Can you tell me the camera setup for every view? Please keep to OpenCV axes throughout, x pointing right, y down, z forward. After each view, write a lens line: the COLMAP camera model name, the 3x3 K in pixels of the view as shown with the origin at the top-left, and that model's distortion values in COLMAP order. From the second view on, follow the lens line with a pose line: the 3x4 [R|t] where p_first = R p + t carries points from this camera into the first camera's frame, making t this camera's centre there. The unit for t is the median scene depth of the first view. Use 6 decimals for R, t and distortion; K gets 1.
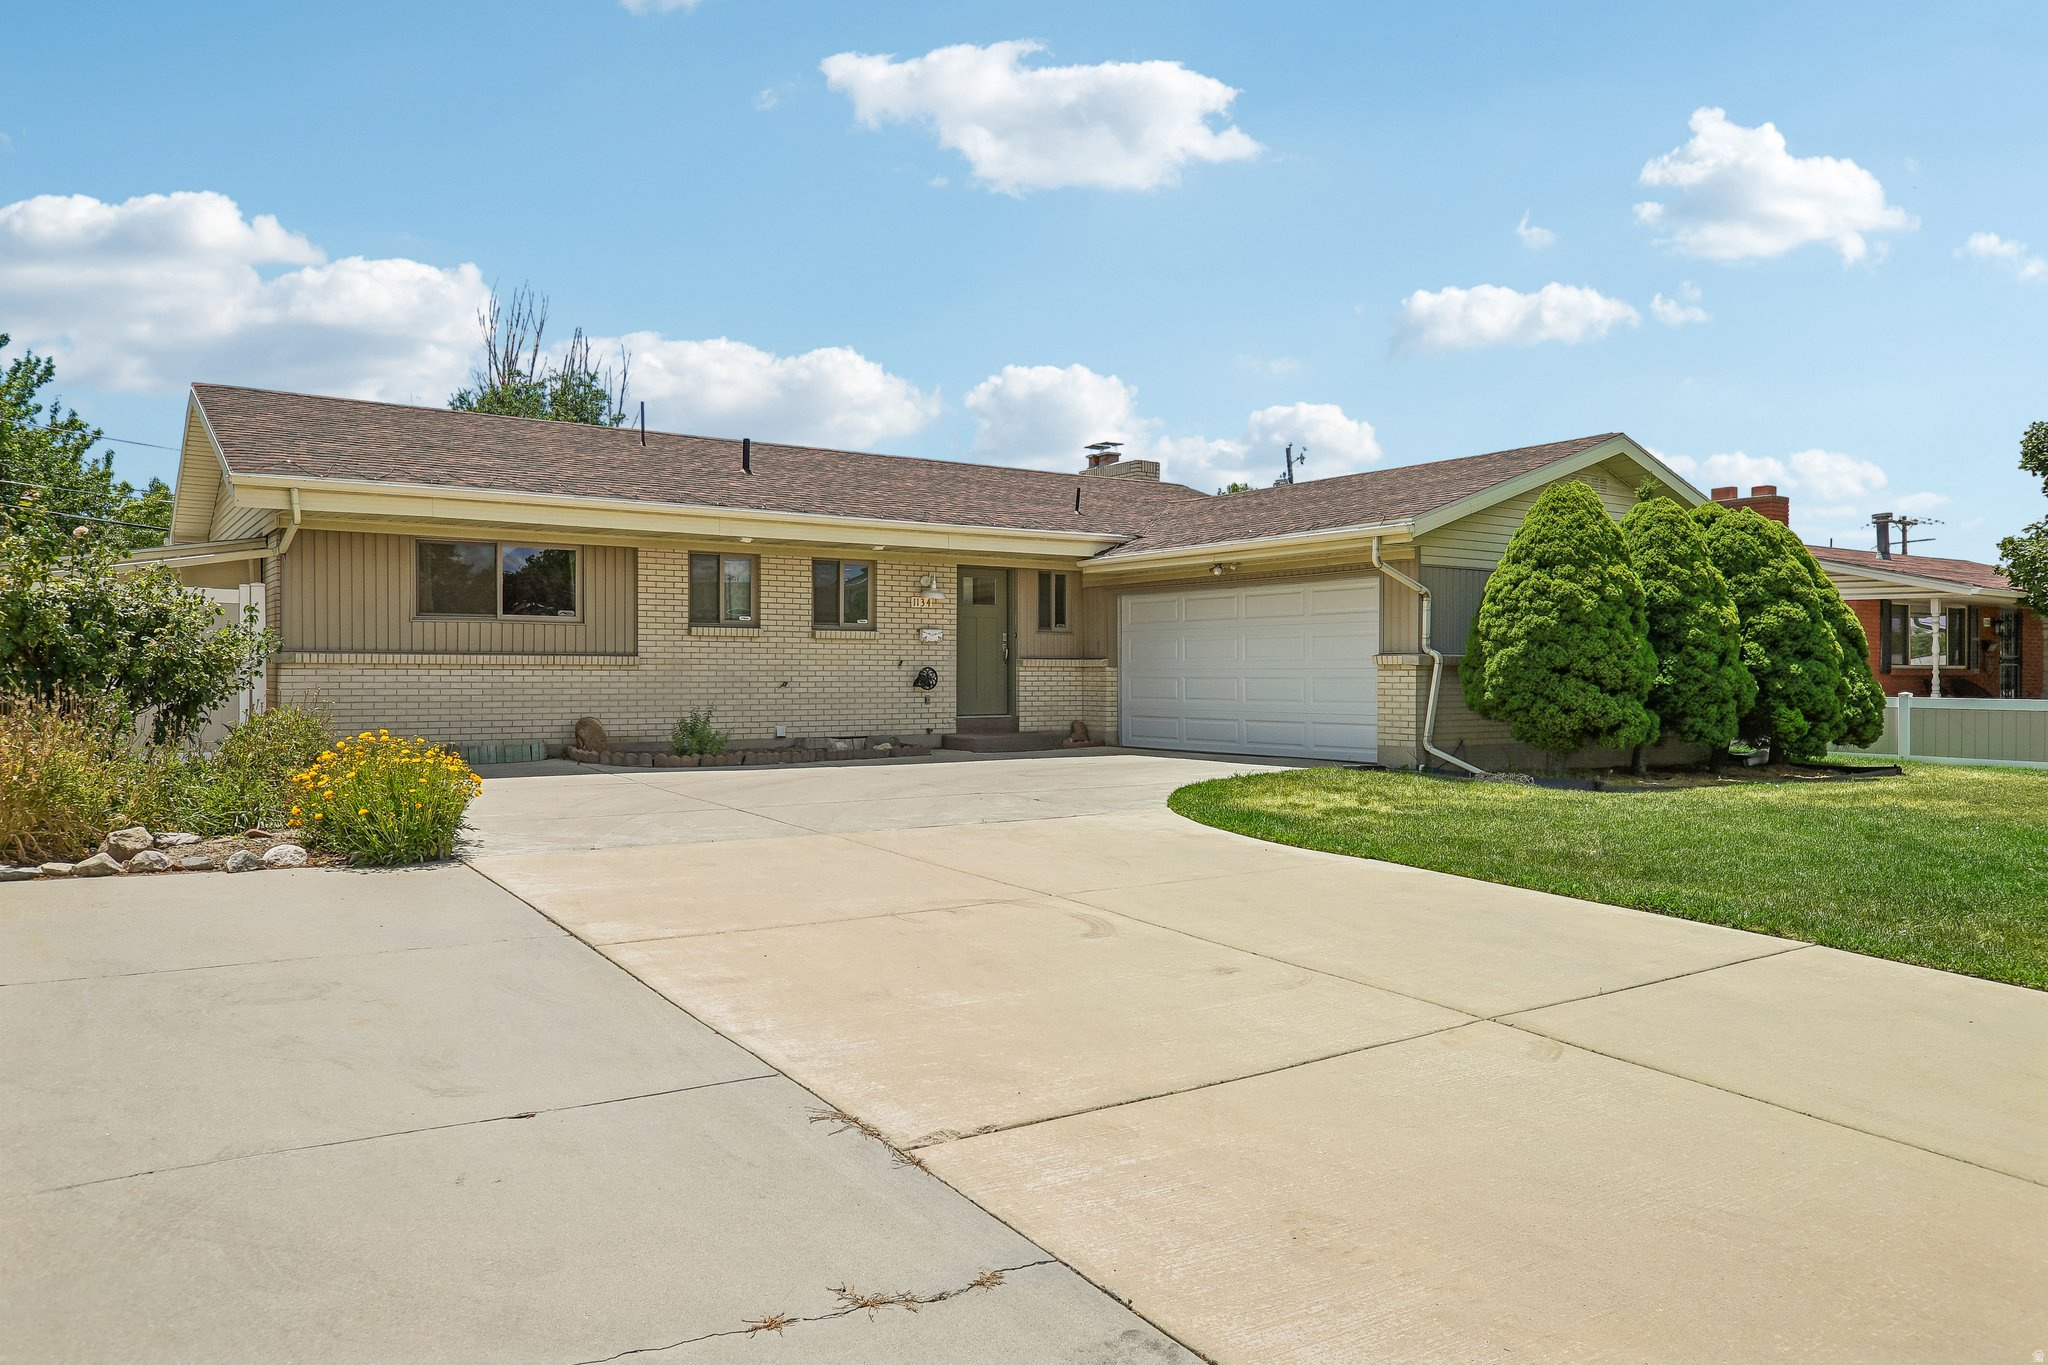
lens RADIAL K [[1438.9, 0, 1026.3], [0, 1438.9, 680.6], [0, 0, 1]] dist [0.010679, 0.002219]
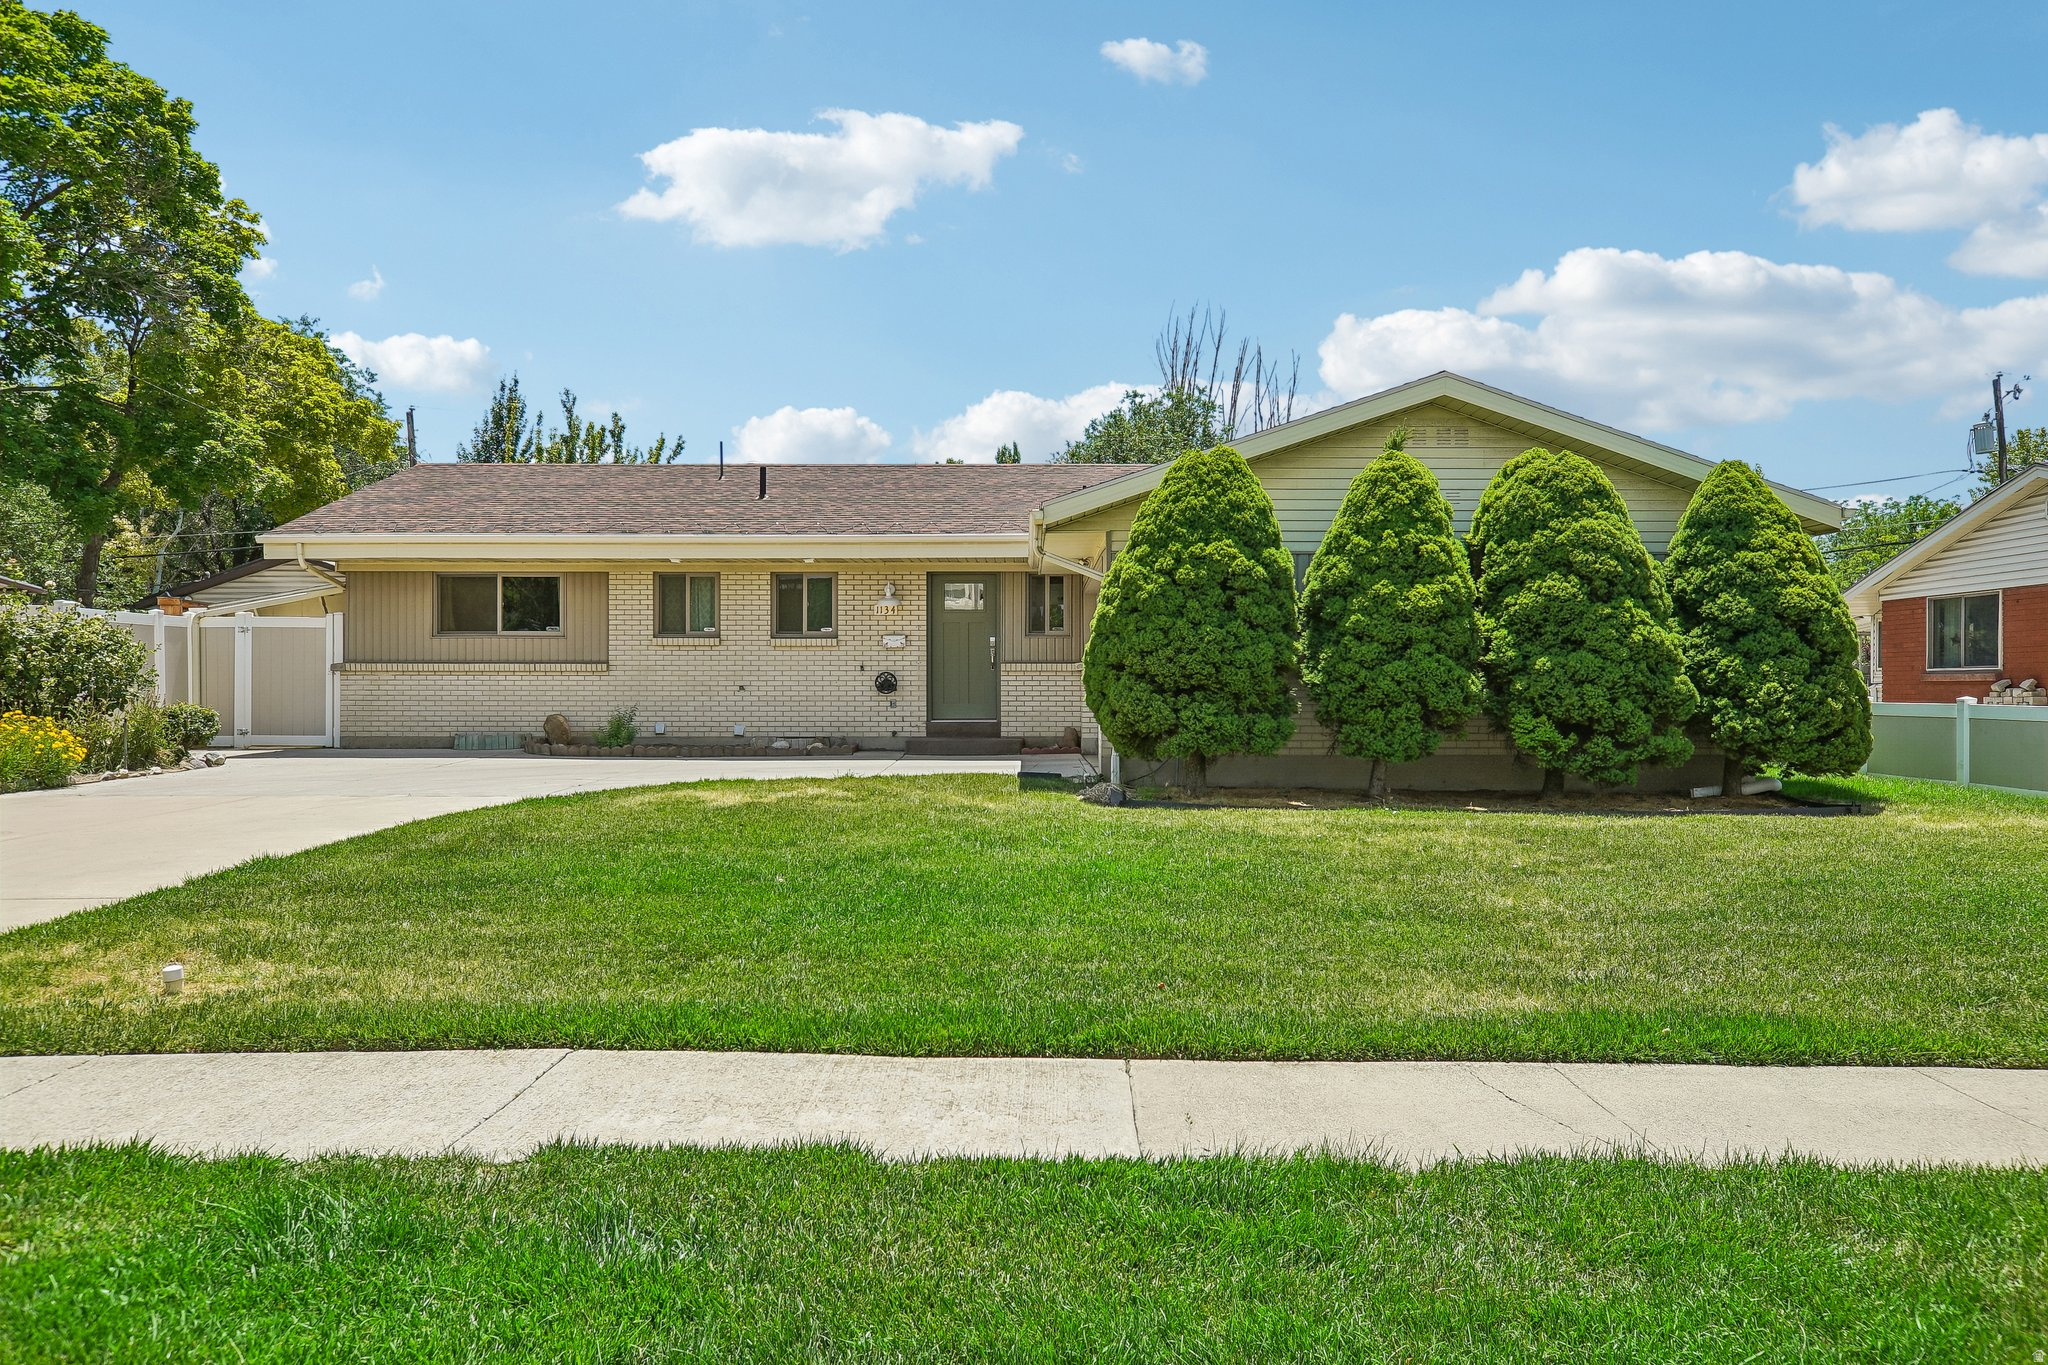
lens RADIAL K [[1550.5, 0, 1022.9], [0, 1550.5, 686.8], [0, 0, 1]] dist [-0.005431, 0.002252]
pose [[0.805720, -0.002044, -0.592293, 0.758178], [-0.001884, 0.999980, -0.006015, 0.008953], [0.592294, 0.005962, 0.805700, 0.181519]]
